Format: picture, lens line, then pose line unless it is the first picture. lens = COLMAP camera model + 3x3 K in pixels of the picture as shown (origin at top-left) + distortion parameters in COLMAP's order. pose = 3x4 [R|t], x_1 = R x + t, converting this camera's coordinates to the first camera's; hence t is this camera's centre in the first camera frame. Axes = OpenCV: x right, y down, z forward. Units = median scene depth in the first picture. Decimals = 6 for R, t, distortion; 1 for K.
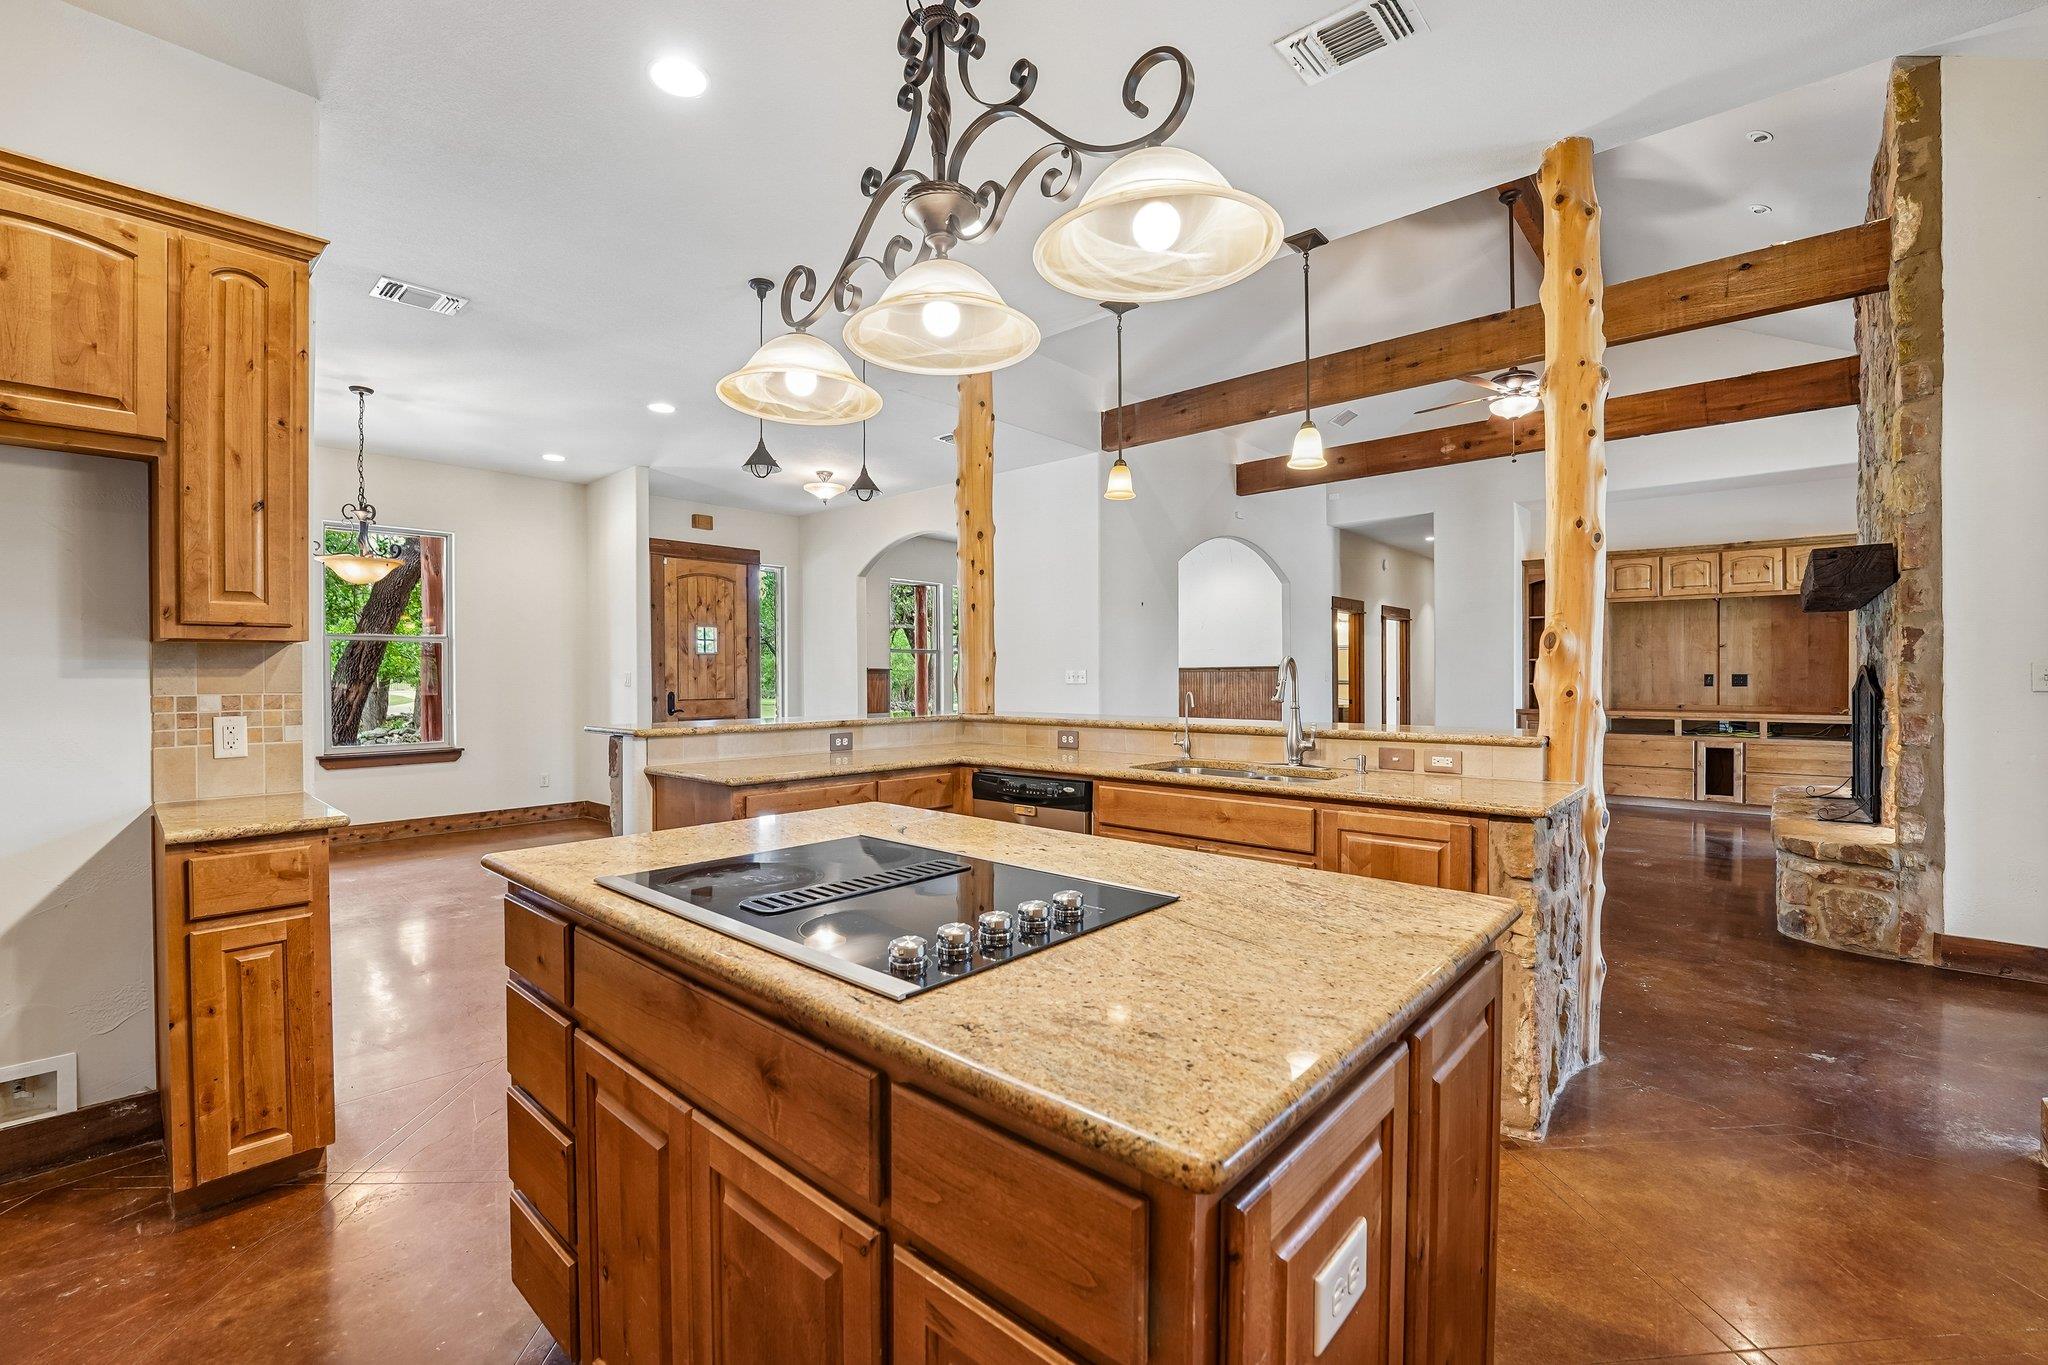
lens RADIAL K [[856.9, 0, 1002.1], [0, 856.9, 684.0], [0, 0, 1]] dist [-0.027075, 0.001108]
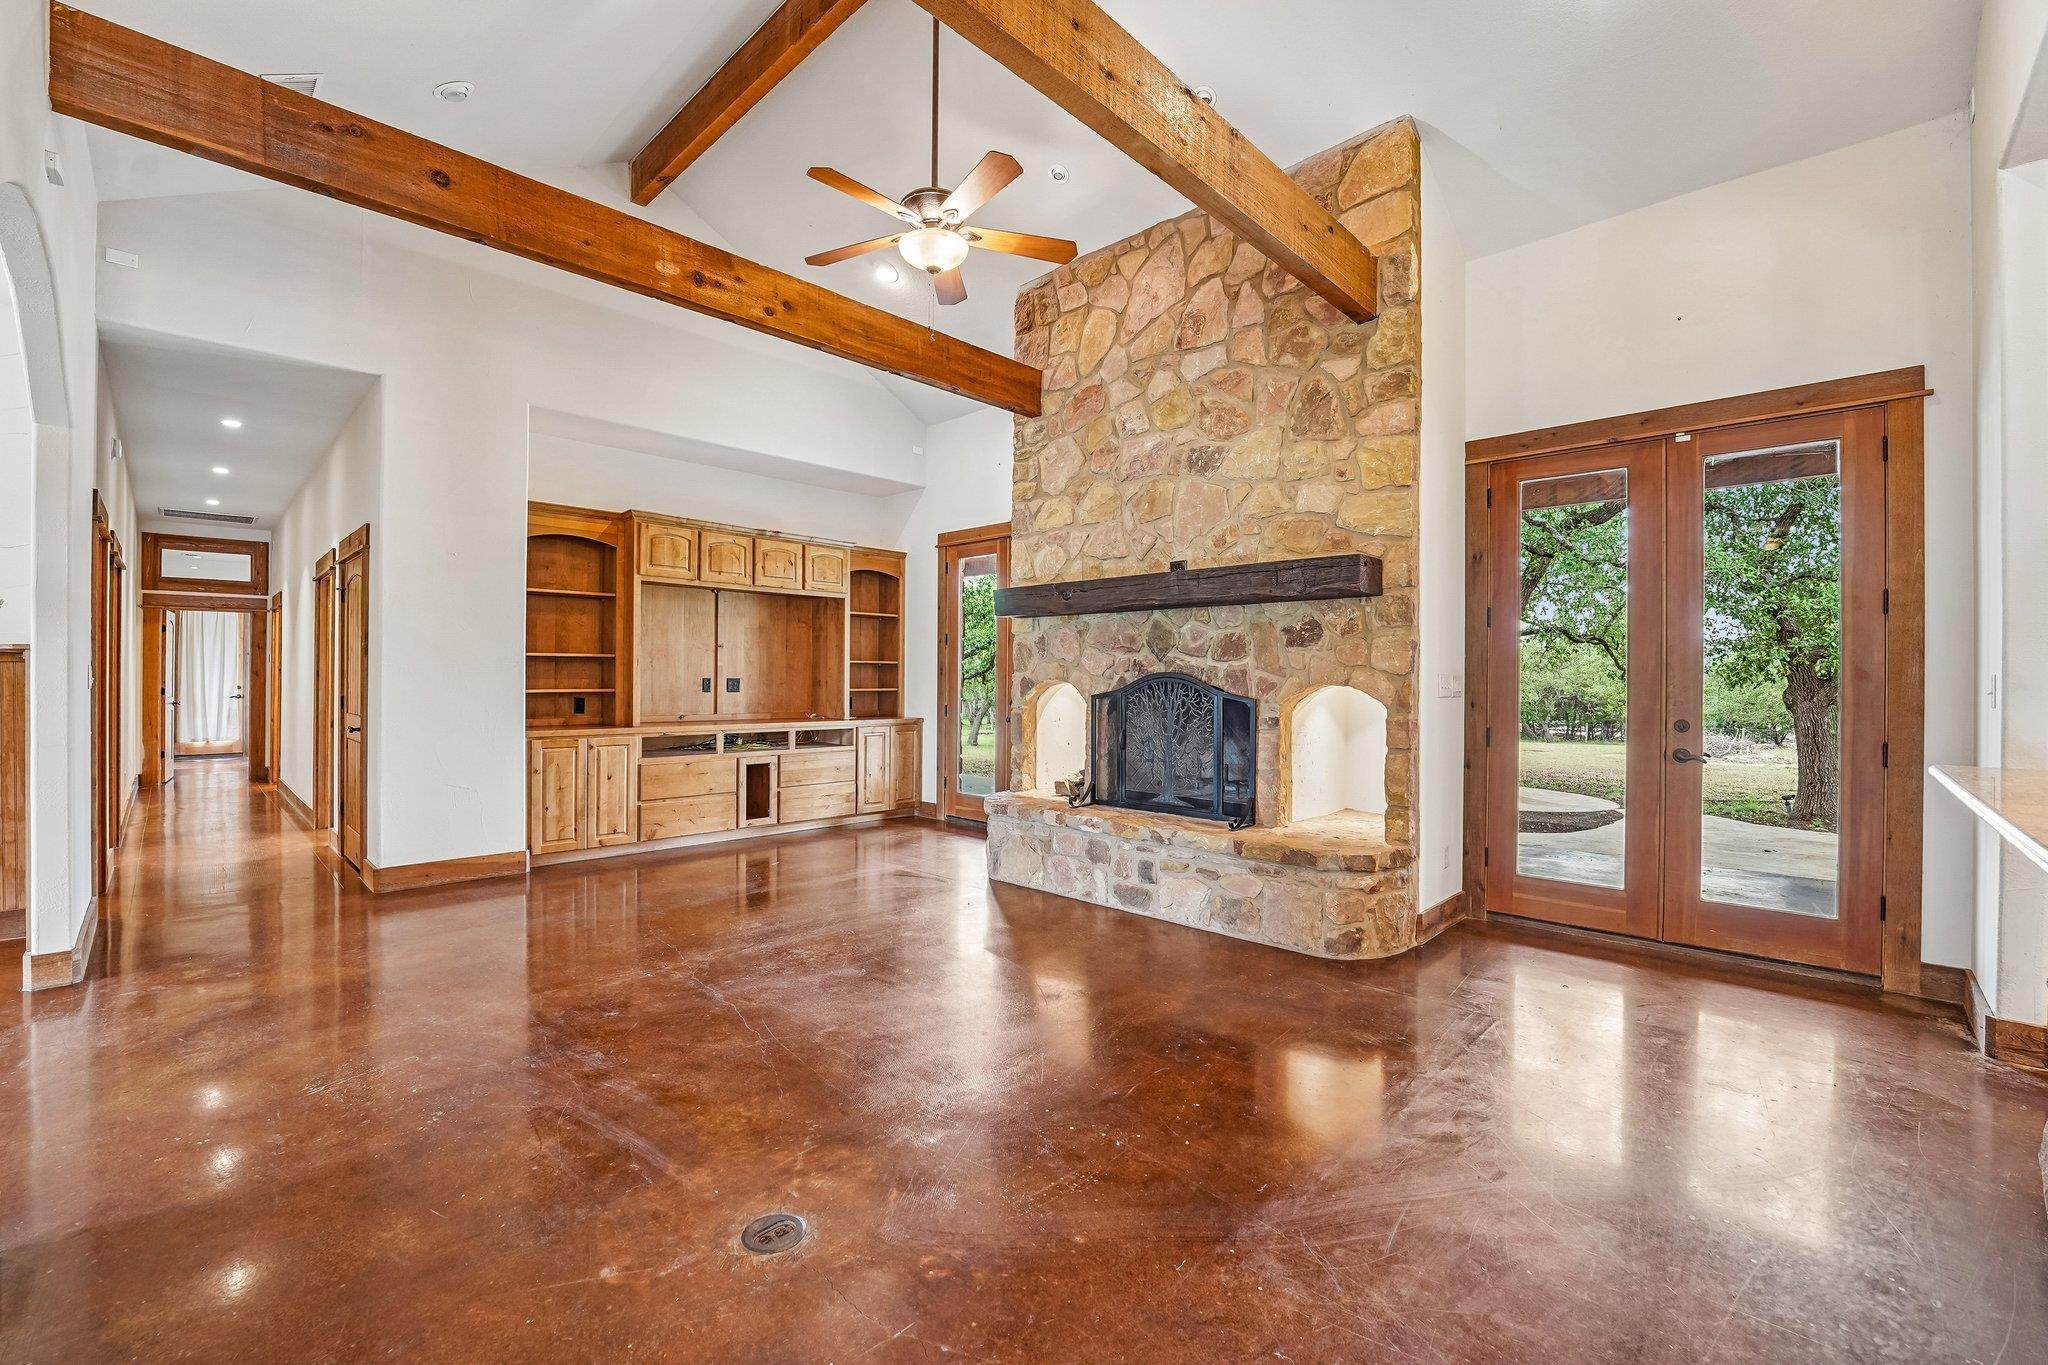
lens RADIAL K [[856.9, 0, 1024.4], [0, 856.9, 679.1], [0, 0, 1]] dist [-0.027075, 0.001108]
pose [[0.029267, 0.005194, 0.999558, -0.016273], [0.002930, 0.999982, -0.005282, -0.005518], [-0.999567, 0.003084, 0.029251, 0.685184]]
